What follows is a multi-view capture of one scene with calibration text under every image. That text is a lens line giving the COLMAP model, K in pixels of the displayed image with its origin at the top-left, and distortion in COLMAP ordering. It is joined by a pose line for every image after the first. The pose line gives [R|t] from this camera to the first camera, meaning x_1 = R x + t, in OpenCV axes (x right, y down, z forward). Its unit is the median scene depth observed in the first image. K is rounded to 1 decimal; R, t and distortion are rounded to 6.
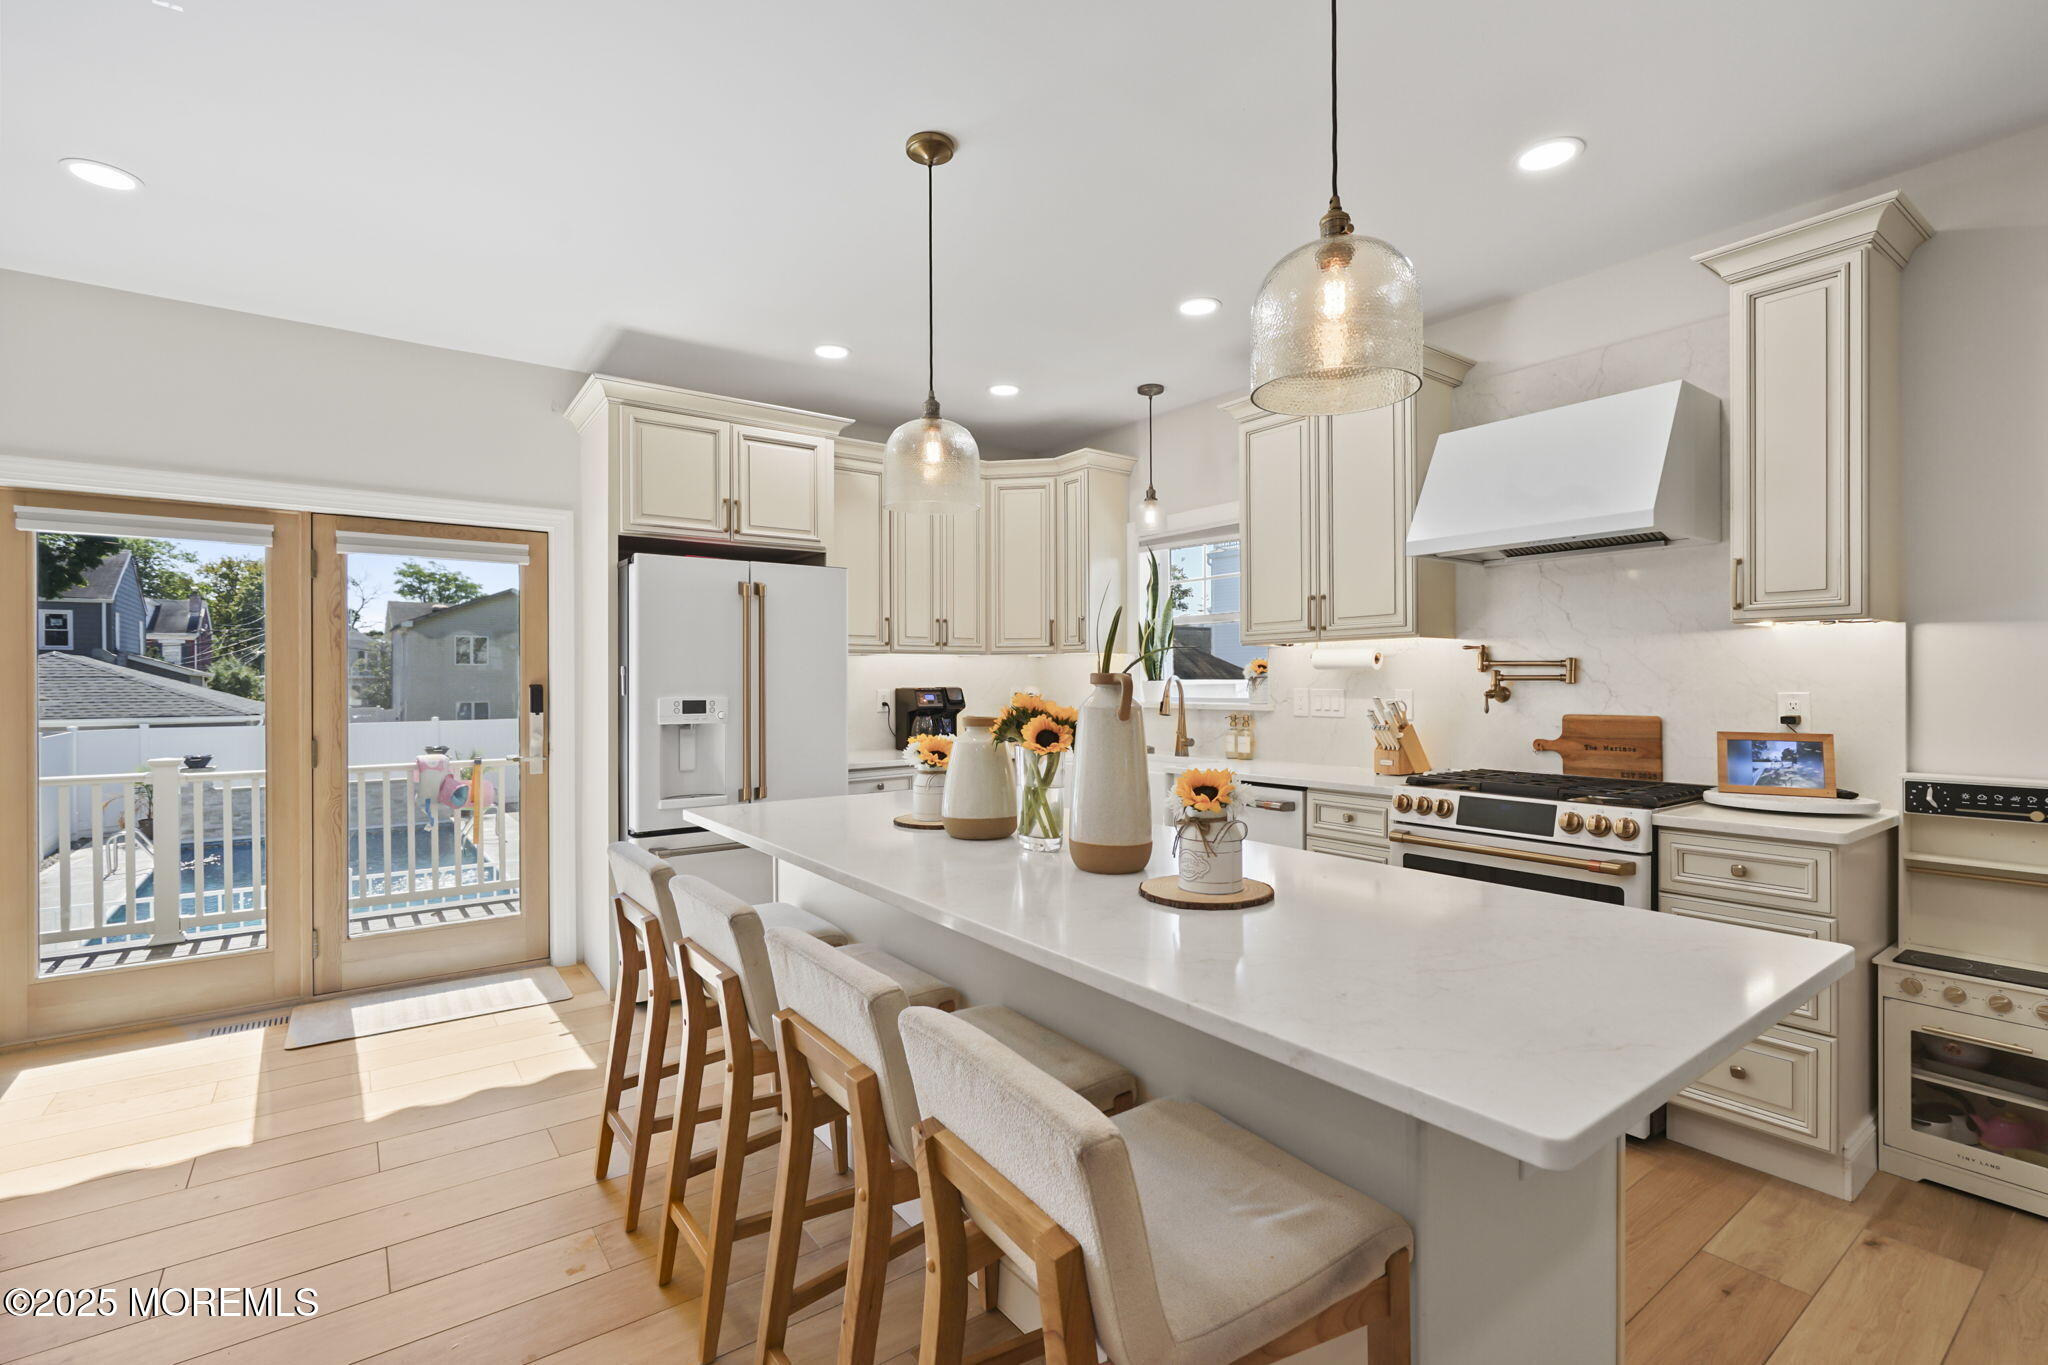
lens RADIAL K [[927.1, 0, 1025.5], [0, 927.1, 691.1], [0, 0, 1]] dist [-0.003532, -0.000254]
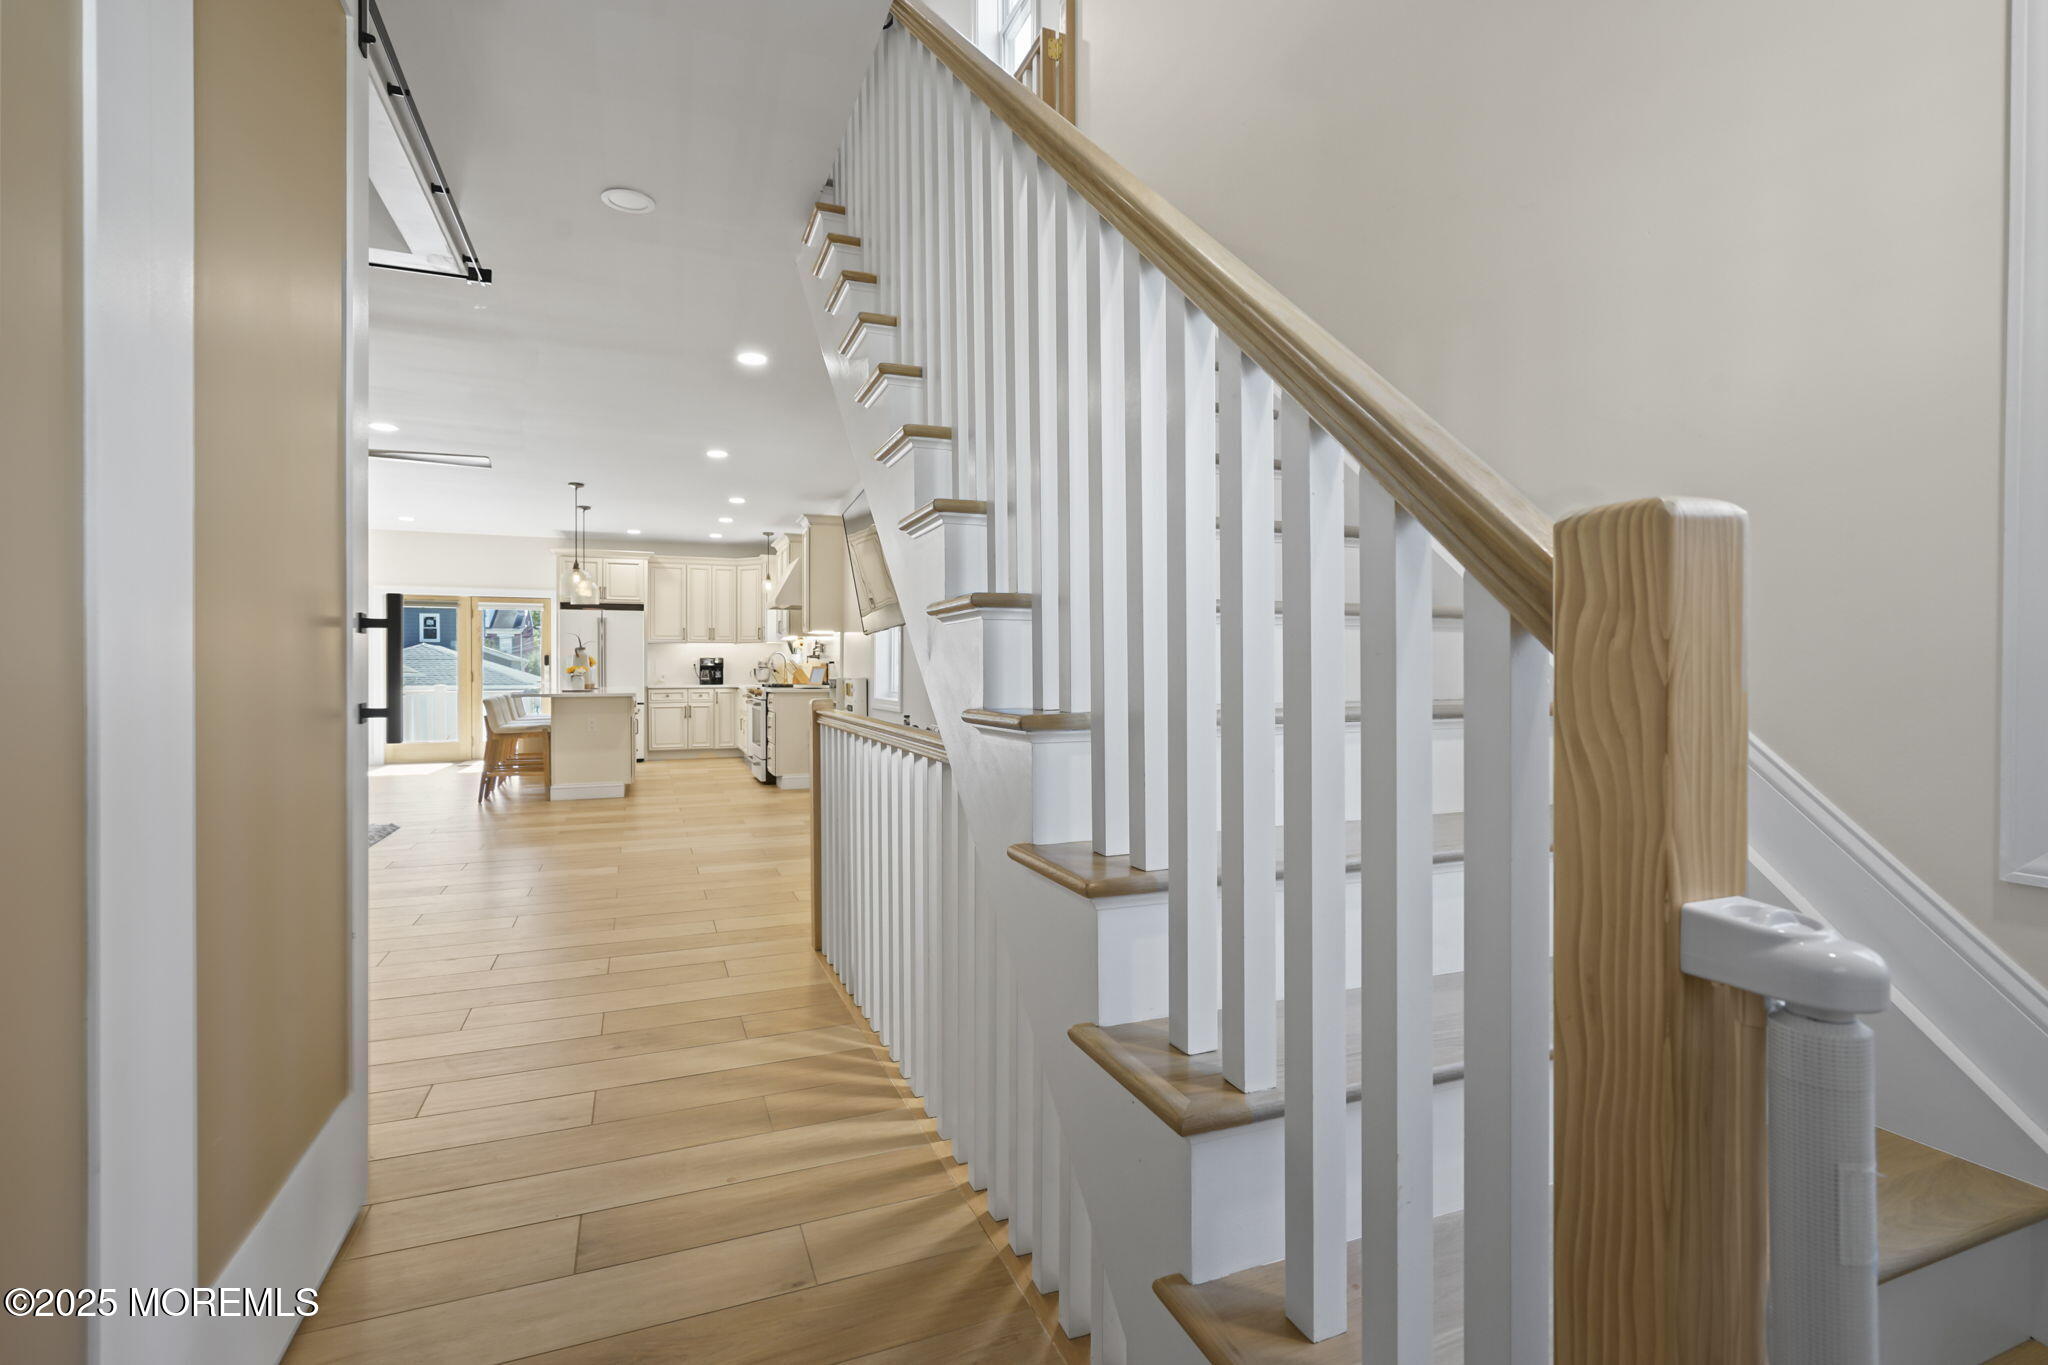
lens RADIAL K [[927.1, 0, 1018.3], [0, 927.1, 677.1], [0, 0, 1]] dist [-0.003532, -0.000254]
pose [[0.969010, 0.003750, -0.246991, 0.347960], [-0.004081, 0.999991, -0.000825, 0.012831], [0.246986, 0.001807, 0.969017, -0.302089]]
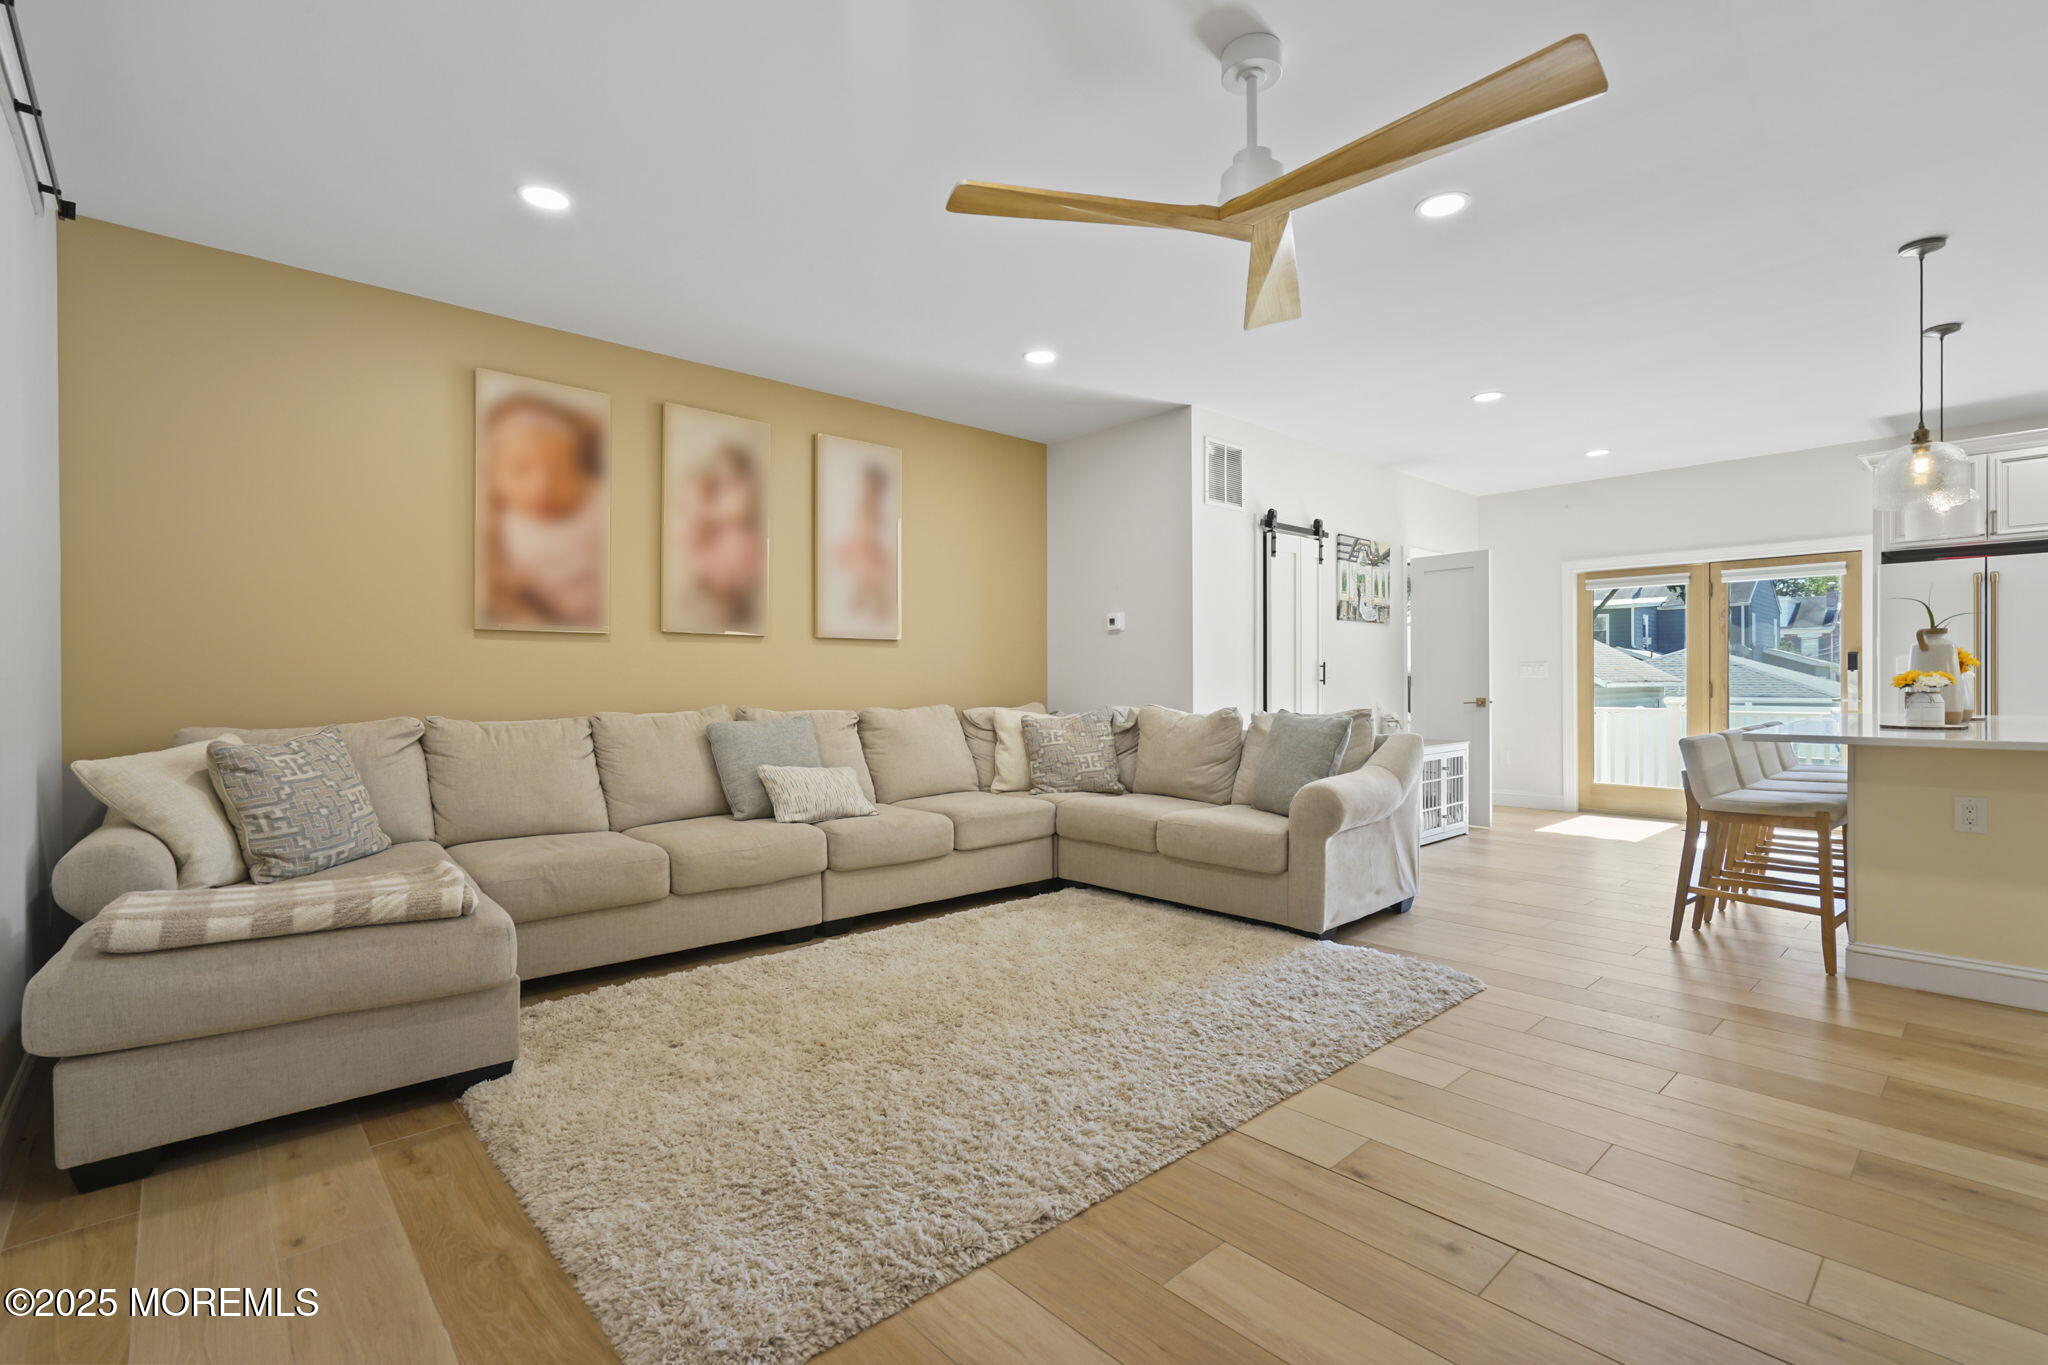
lens RADIAL K [[927.1, 0, 1006.3], [0, 927.1, 681.8], [0, 0, 1]] dist [-0.003532, -0.000254]
pose [[0.097401, 0.004452, -0.995235, 0.199299], [-0.007425, 0.999965, 0.003747, 0.010876], [0.995217, 0.007025, 0.097431, -0.124734]]
